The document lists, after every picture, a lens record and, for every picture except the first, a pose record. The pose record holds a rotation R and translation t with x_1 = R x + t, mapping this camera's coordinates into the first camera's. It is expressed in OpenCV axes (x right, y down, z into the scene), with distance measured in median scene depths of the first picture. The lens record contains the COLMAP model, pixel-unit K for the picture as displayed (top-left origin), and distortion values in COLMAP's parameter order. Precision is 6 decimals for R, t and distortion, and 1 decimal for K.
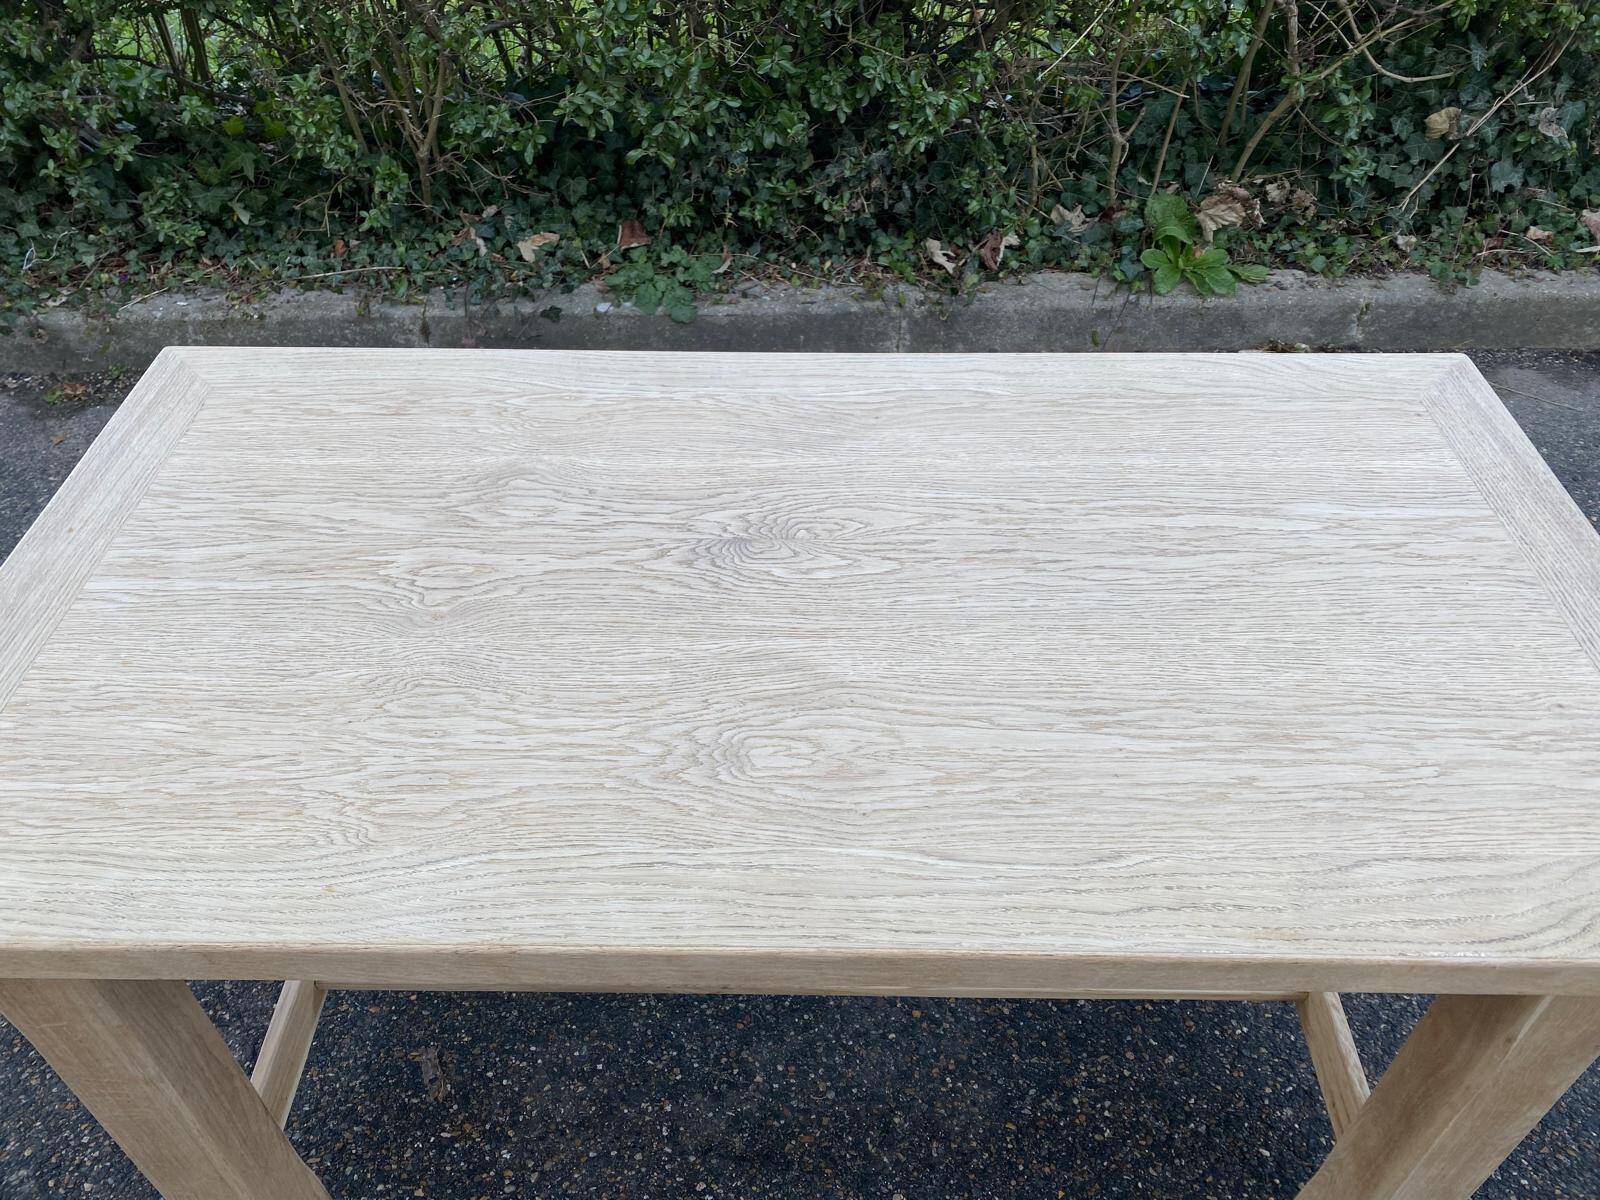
lens RADIAL K [[1220.6, 0, 799.2], [0, 1220.6, 586.5], [0, 0, 1]] dist [0.036502, -0.038339]
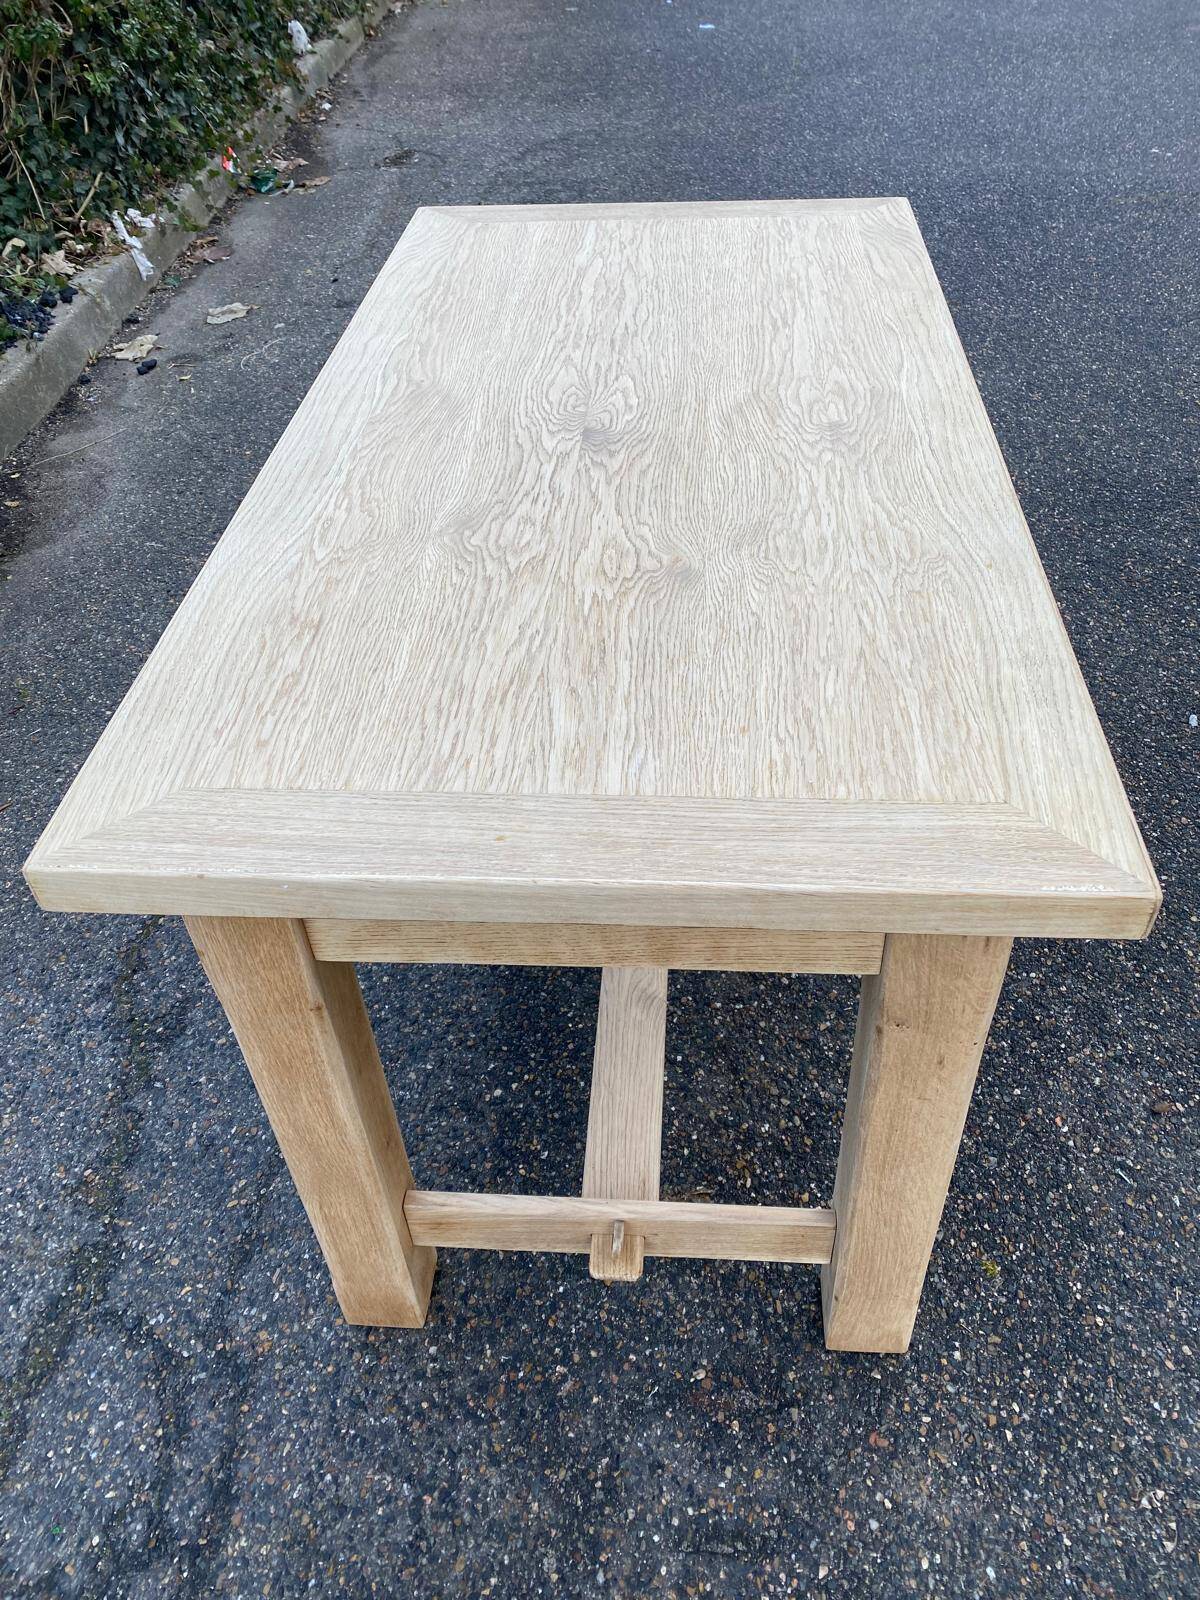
lens RADIAL K [[1220.6, 0, 608.6], [0, 1220.6, 785.3], [0, 0, 1]] dist [0.036502, -0.038339]
pose [[0.057244, -0.660300, 0.748817, -0.501224], [0.703182, 0.559099, 0.439254, -0.152287], [-0.708702, 0.501410, 0.496316, 0.257608]]
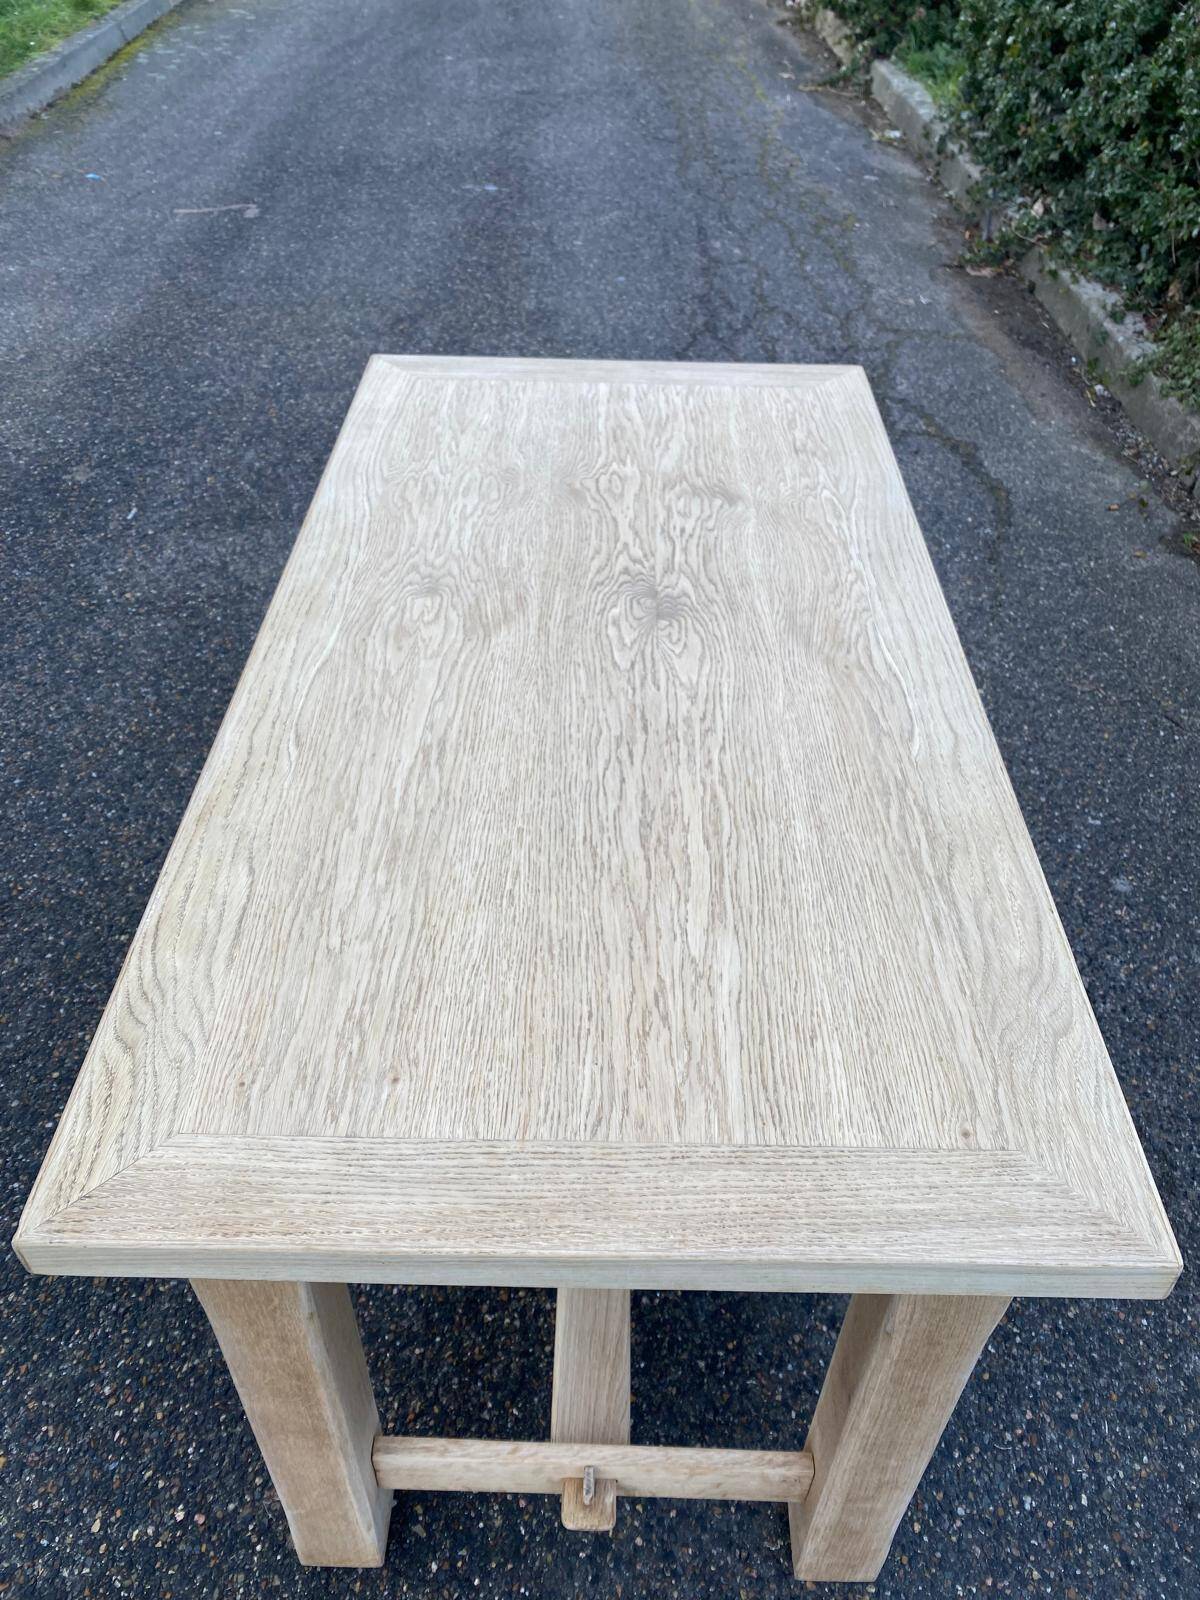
lens RADIAL K [[1220.6, 0, 608.3], [0, 1220.6, 781.7], [0, 0, 1]] dist [0.036502, -0.038339]
pose [[-0.000430, 0.656605, -0.754234, 0.444338], [-0.692595, 0.543854, 0.473852, -0.215059], [0.721327, 0.522582, 0.454527, 0.226054]]
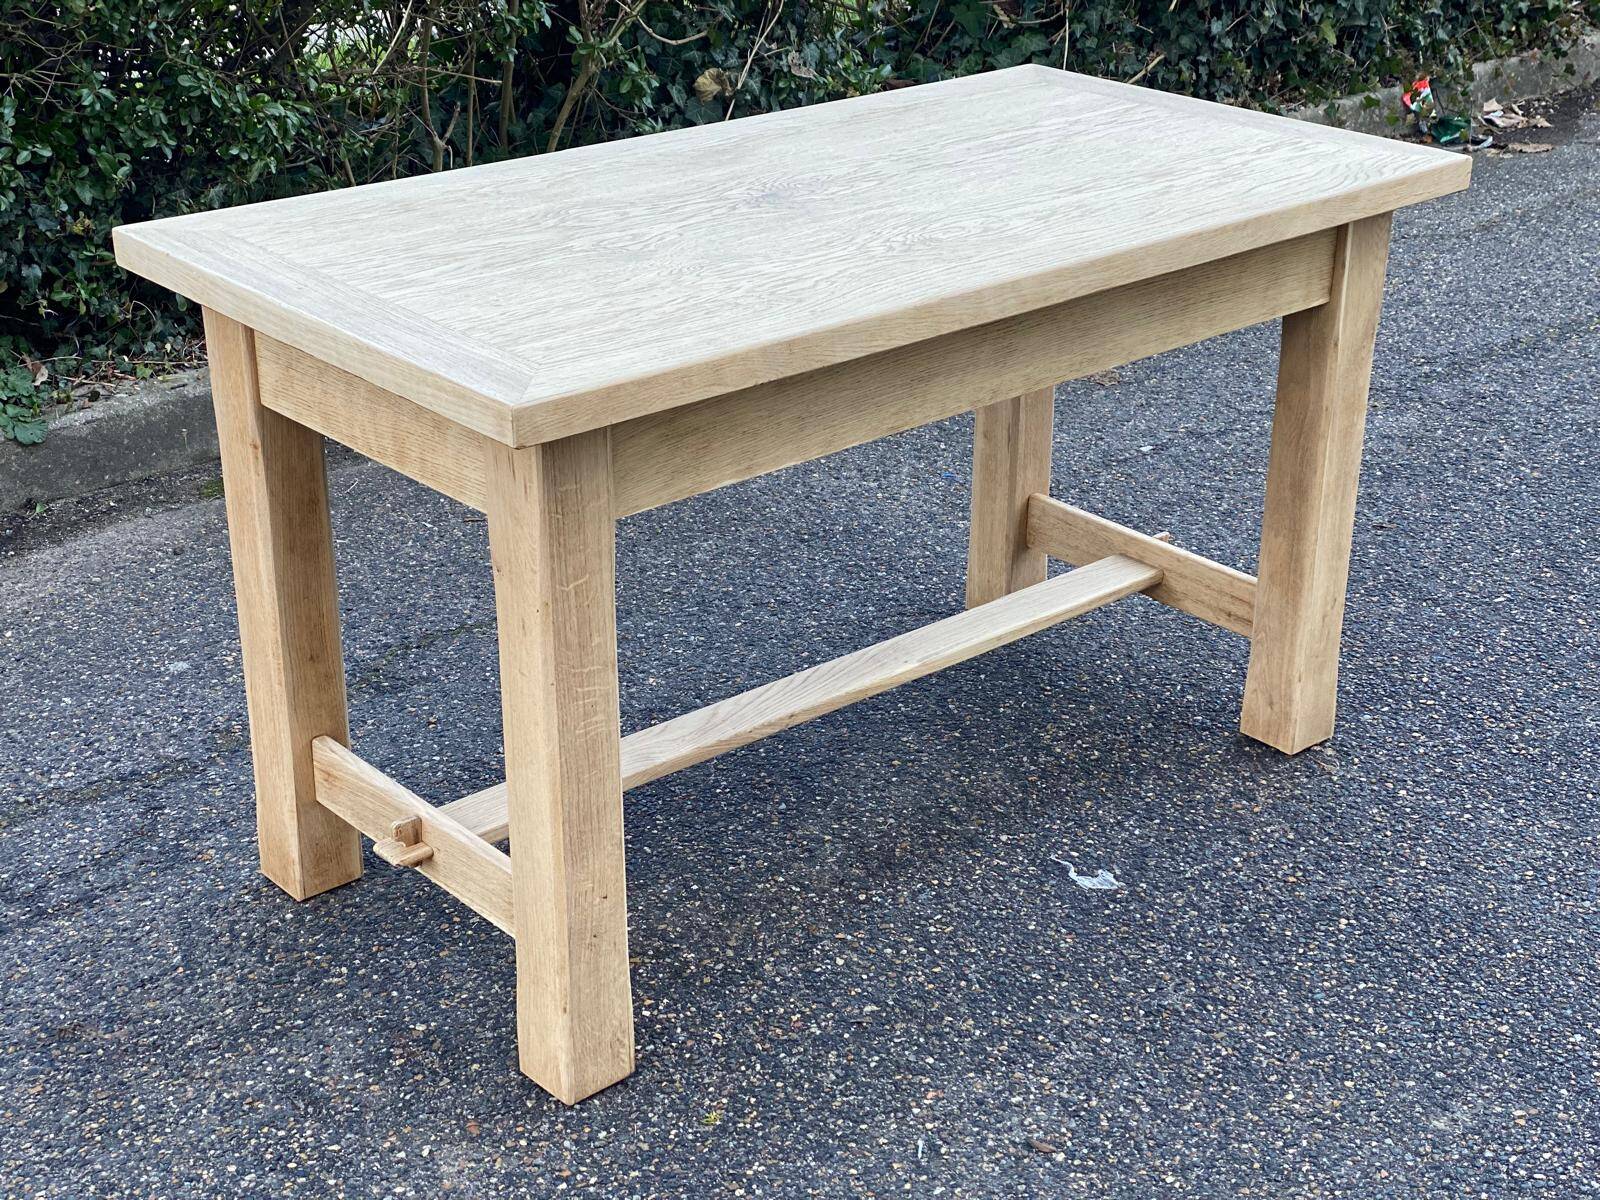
lens RADIAL K [[2385.9, 0, 806.0], [0, 2385.9, 592.6], [0, 0, 1]] dist [0.126159, 0.000000]
pose [[0.740676, -0.262075, 0.618640, -0.743218], [0.444959, 0.881250, -0.159408, 0.329924], [-0.503400, 0.393339, 0.769333, -0.344819]]
